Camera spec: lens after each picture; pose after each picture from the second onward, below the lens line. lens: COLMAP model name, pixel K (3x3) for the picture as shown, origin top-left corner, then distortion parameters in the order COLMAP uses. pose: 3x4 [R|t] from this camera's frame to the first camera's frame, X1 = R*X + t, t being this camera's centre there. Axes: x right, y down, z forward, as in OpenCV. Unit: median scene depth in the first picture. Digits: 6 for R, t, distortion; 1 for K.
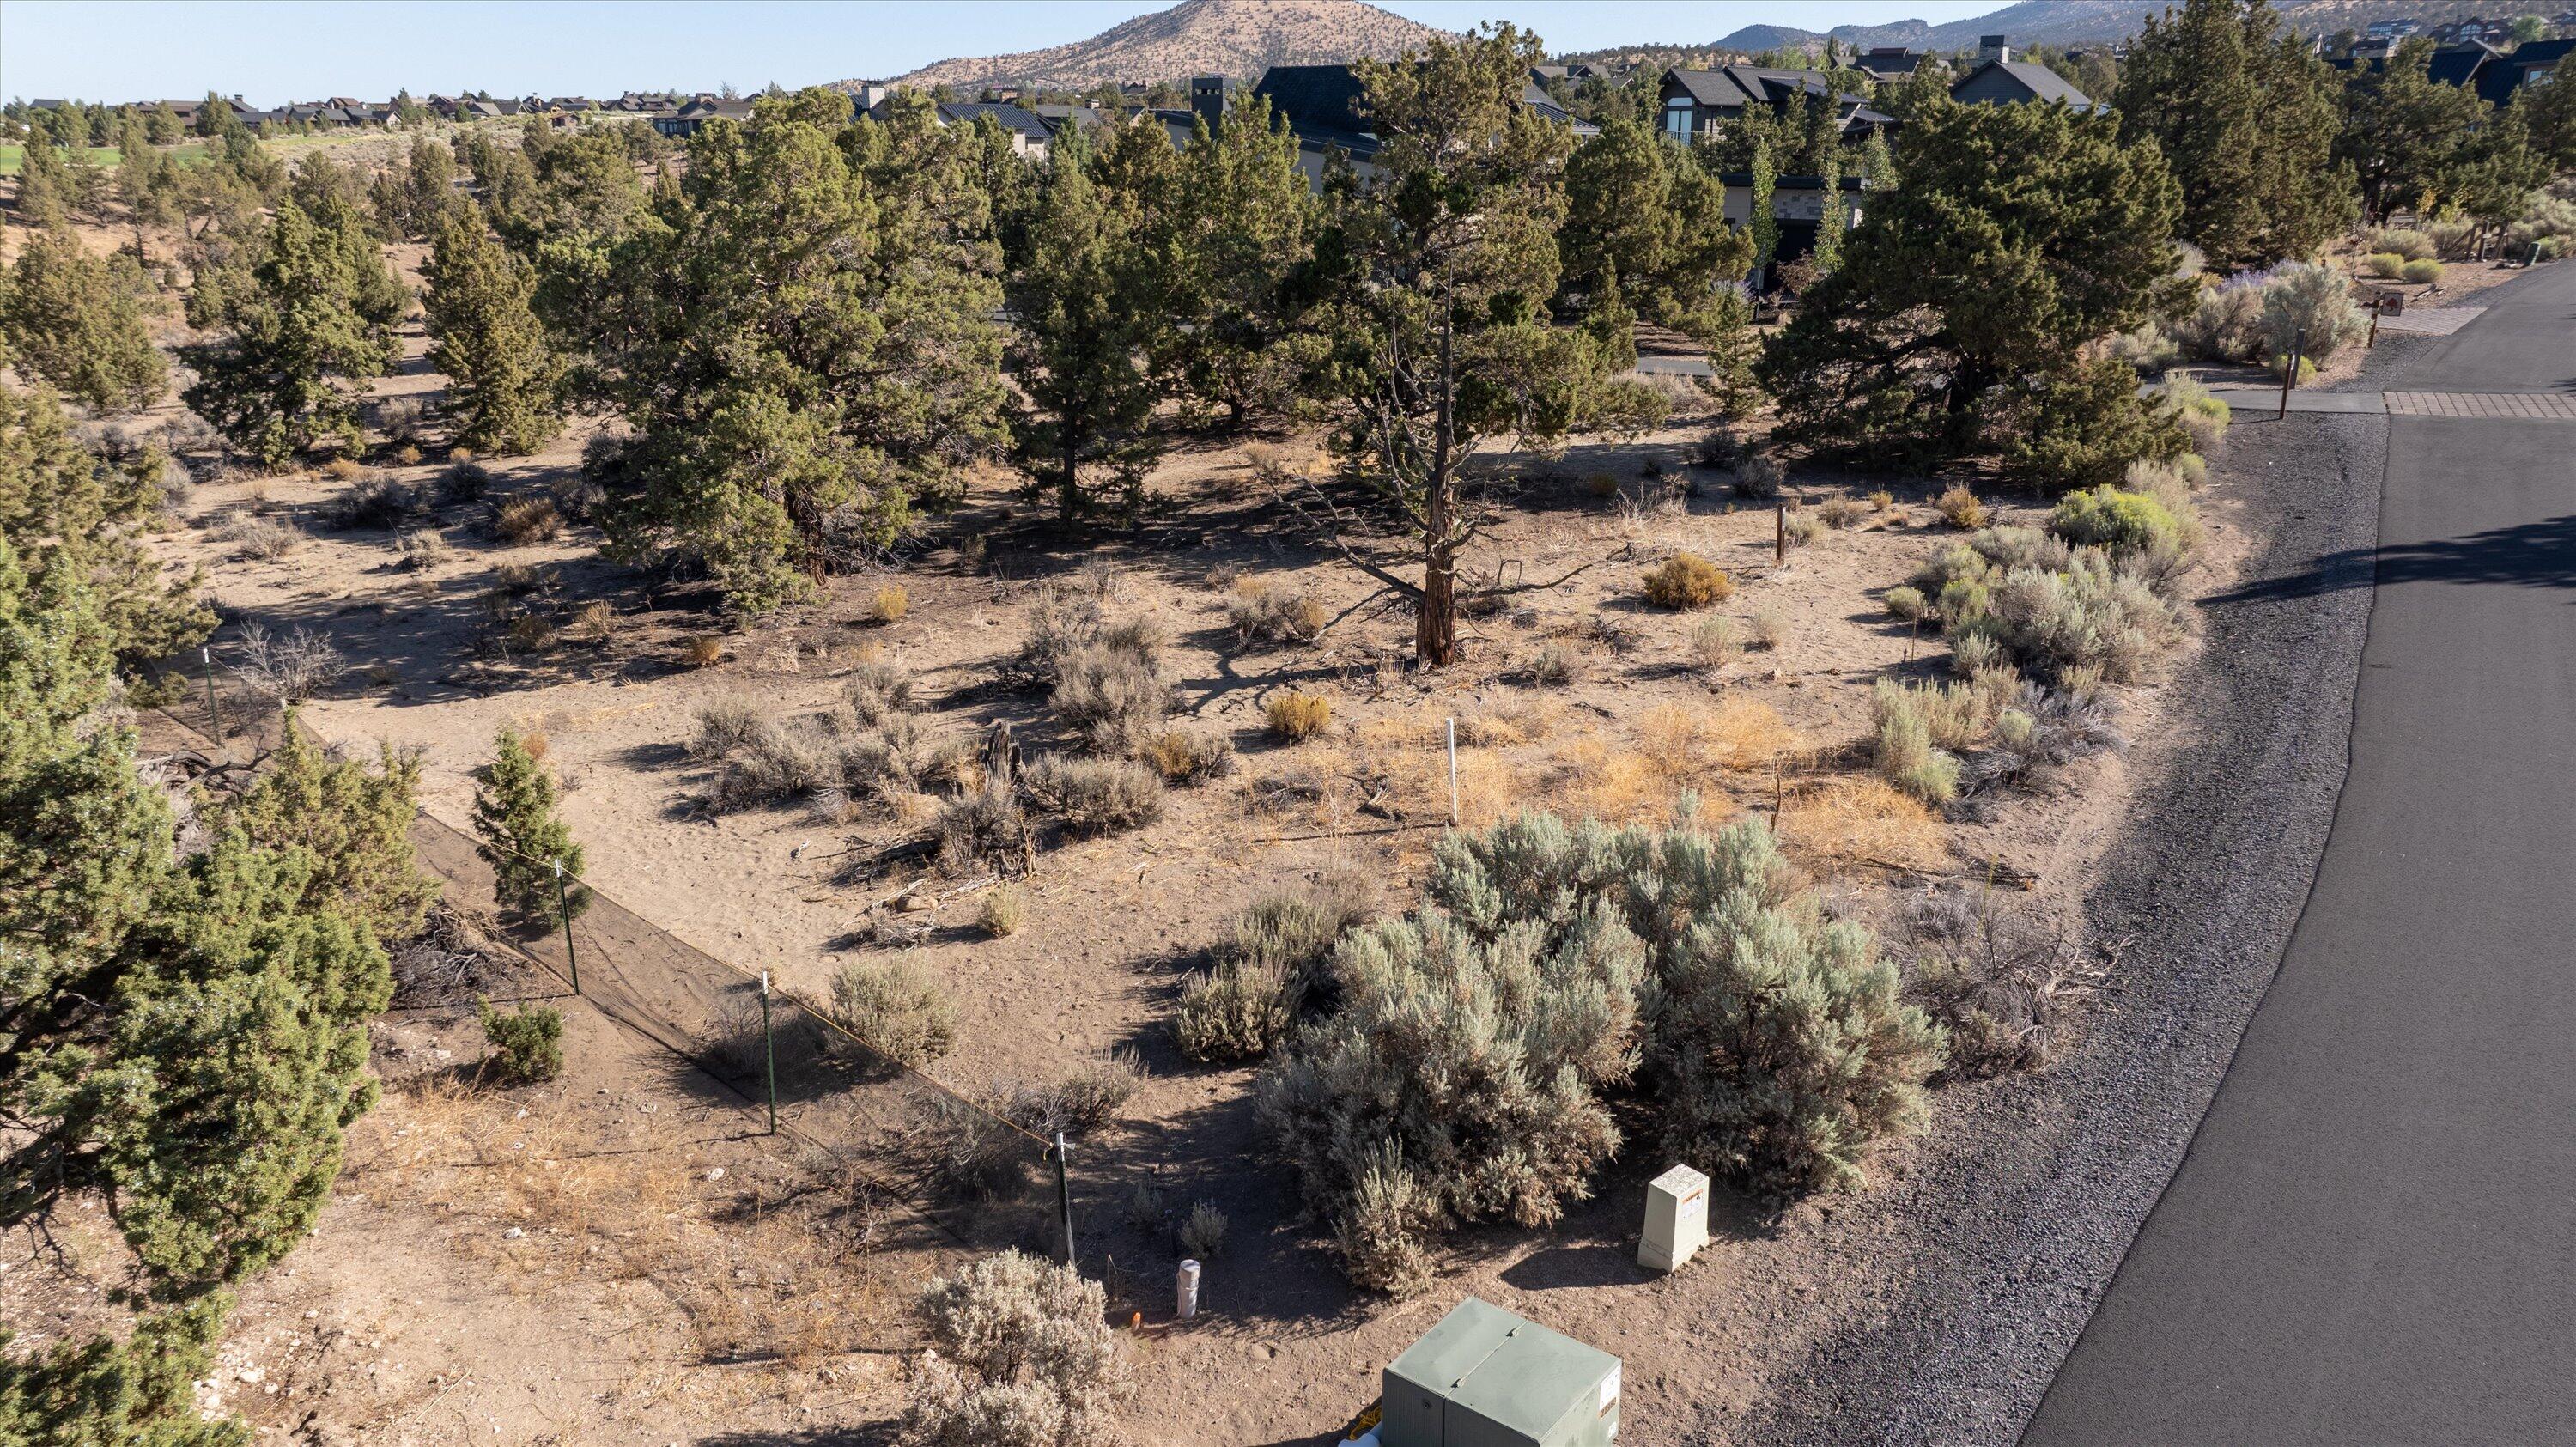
lens RADIAL K [[1821.9, 0, 1267.9], [0, 1821.9, 716.5], [0, 0, 1]] dist [-0.036555, 0.027709]
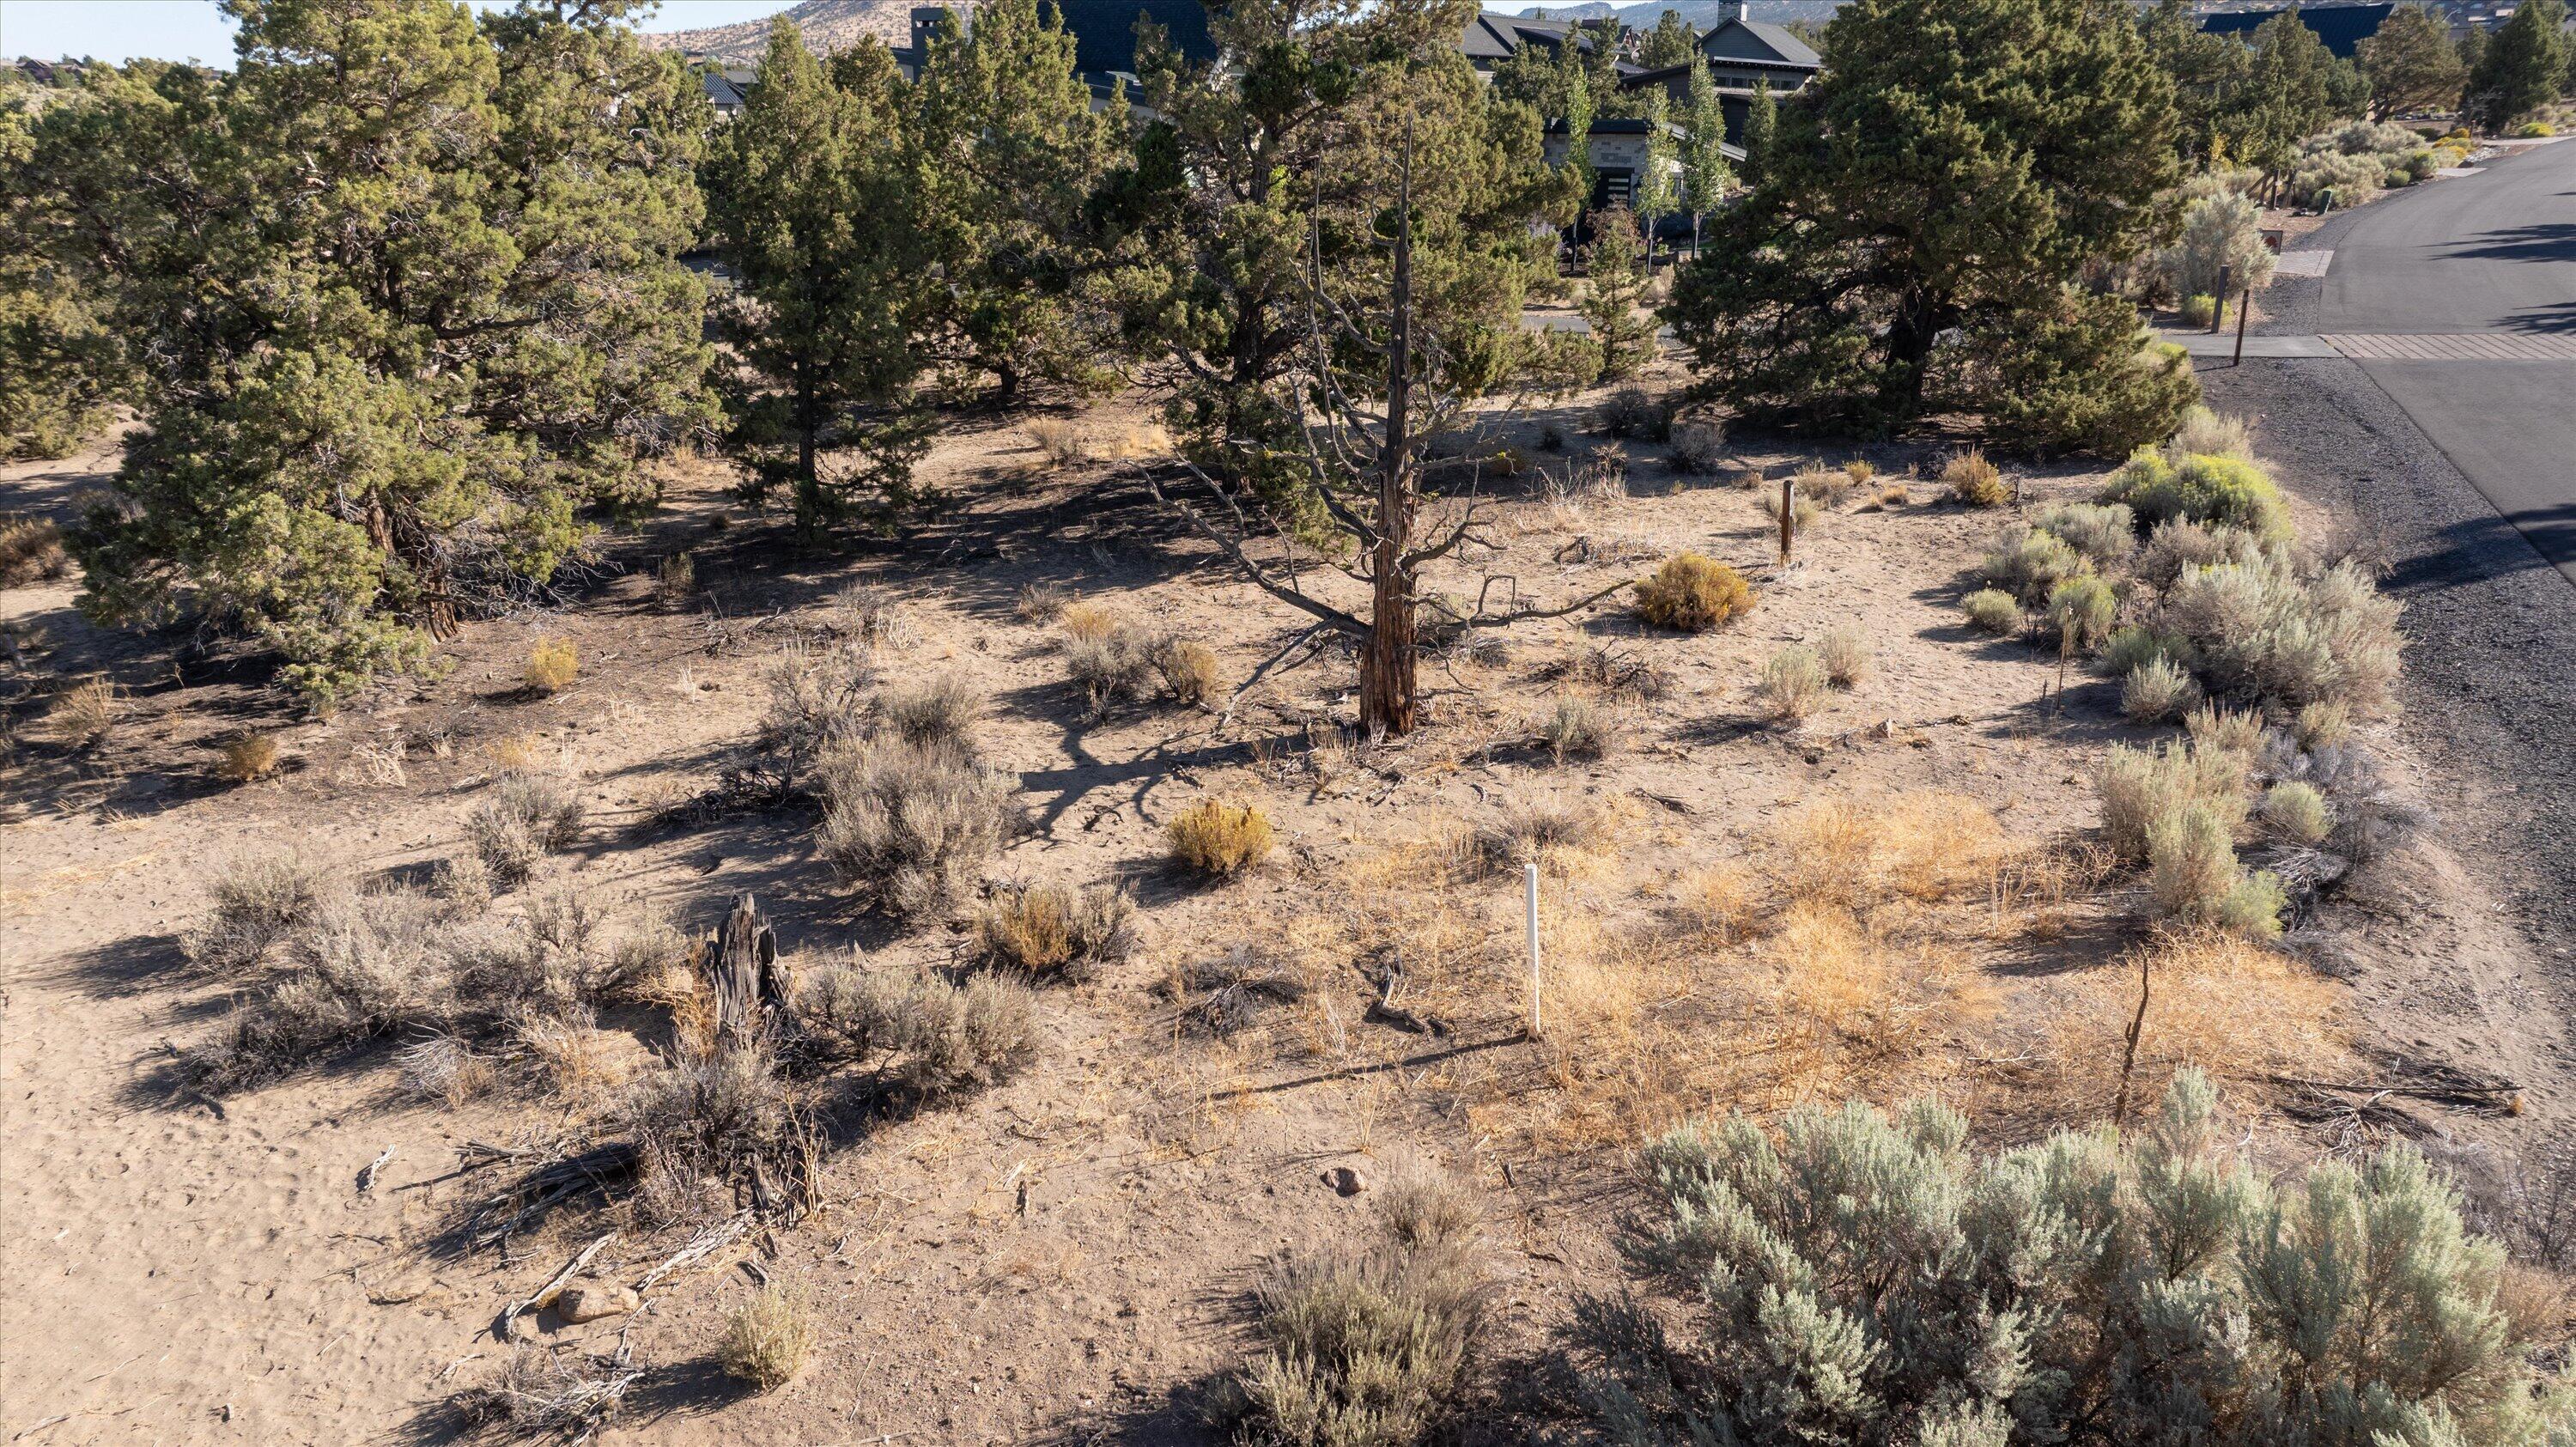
lens RADIAL K [[1821.9, 0, 1285.6], [0, 1821.9, 717.9], [0, 0, 1]] dist [-0.036555, 0.027709]
pose [[0.986497, -0.047137, 0.156852, -0.045887], [0.045488, 0.998866, 0.014089, -0.039495], [-0.157339, -0.006763, 0.987522, 0.293263]]
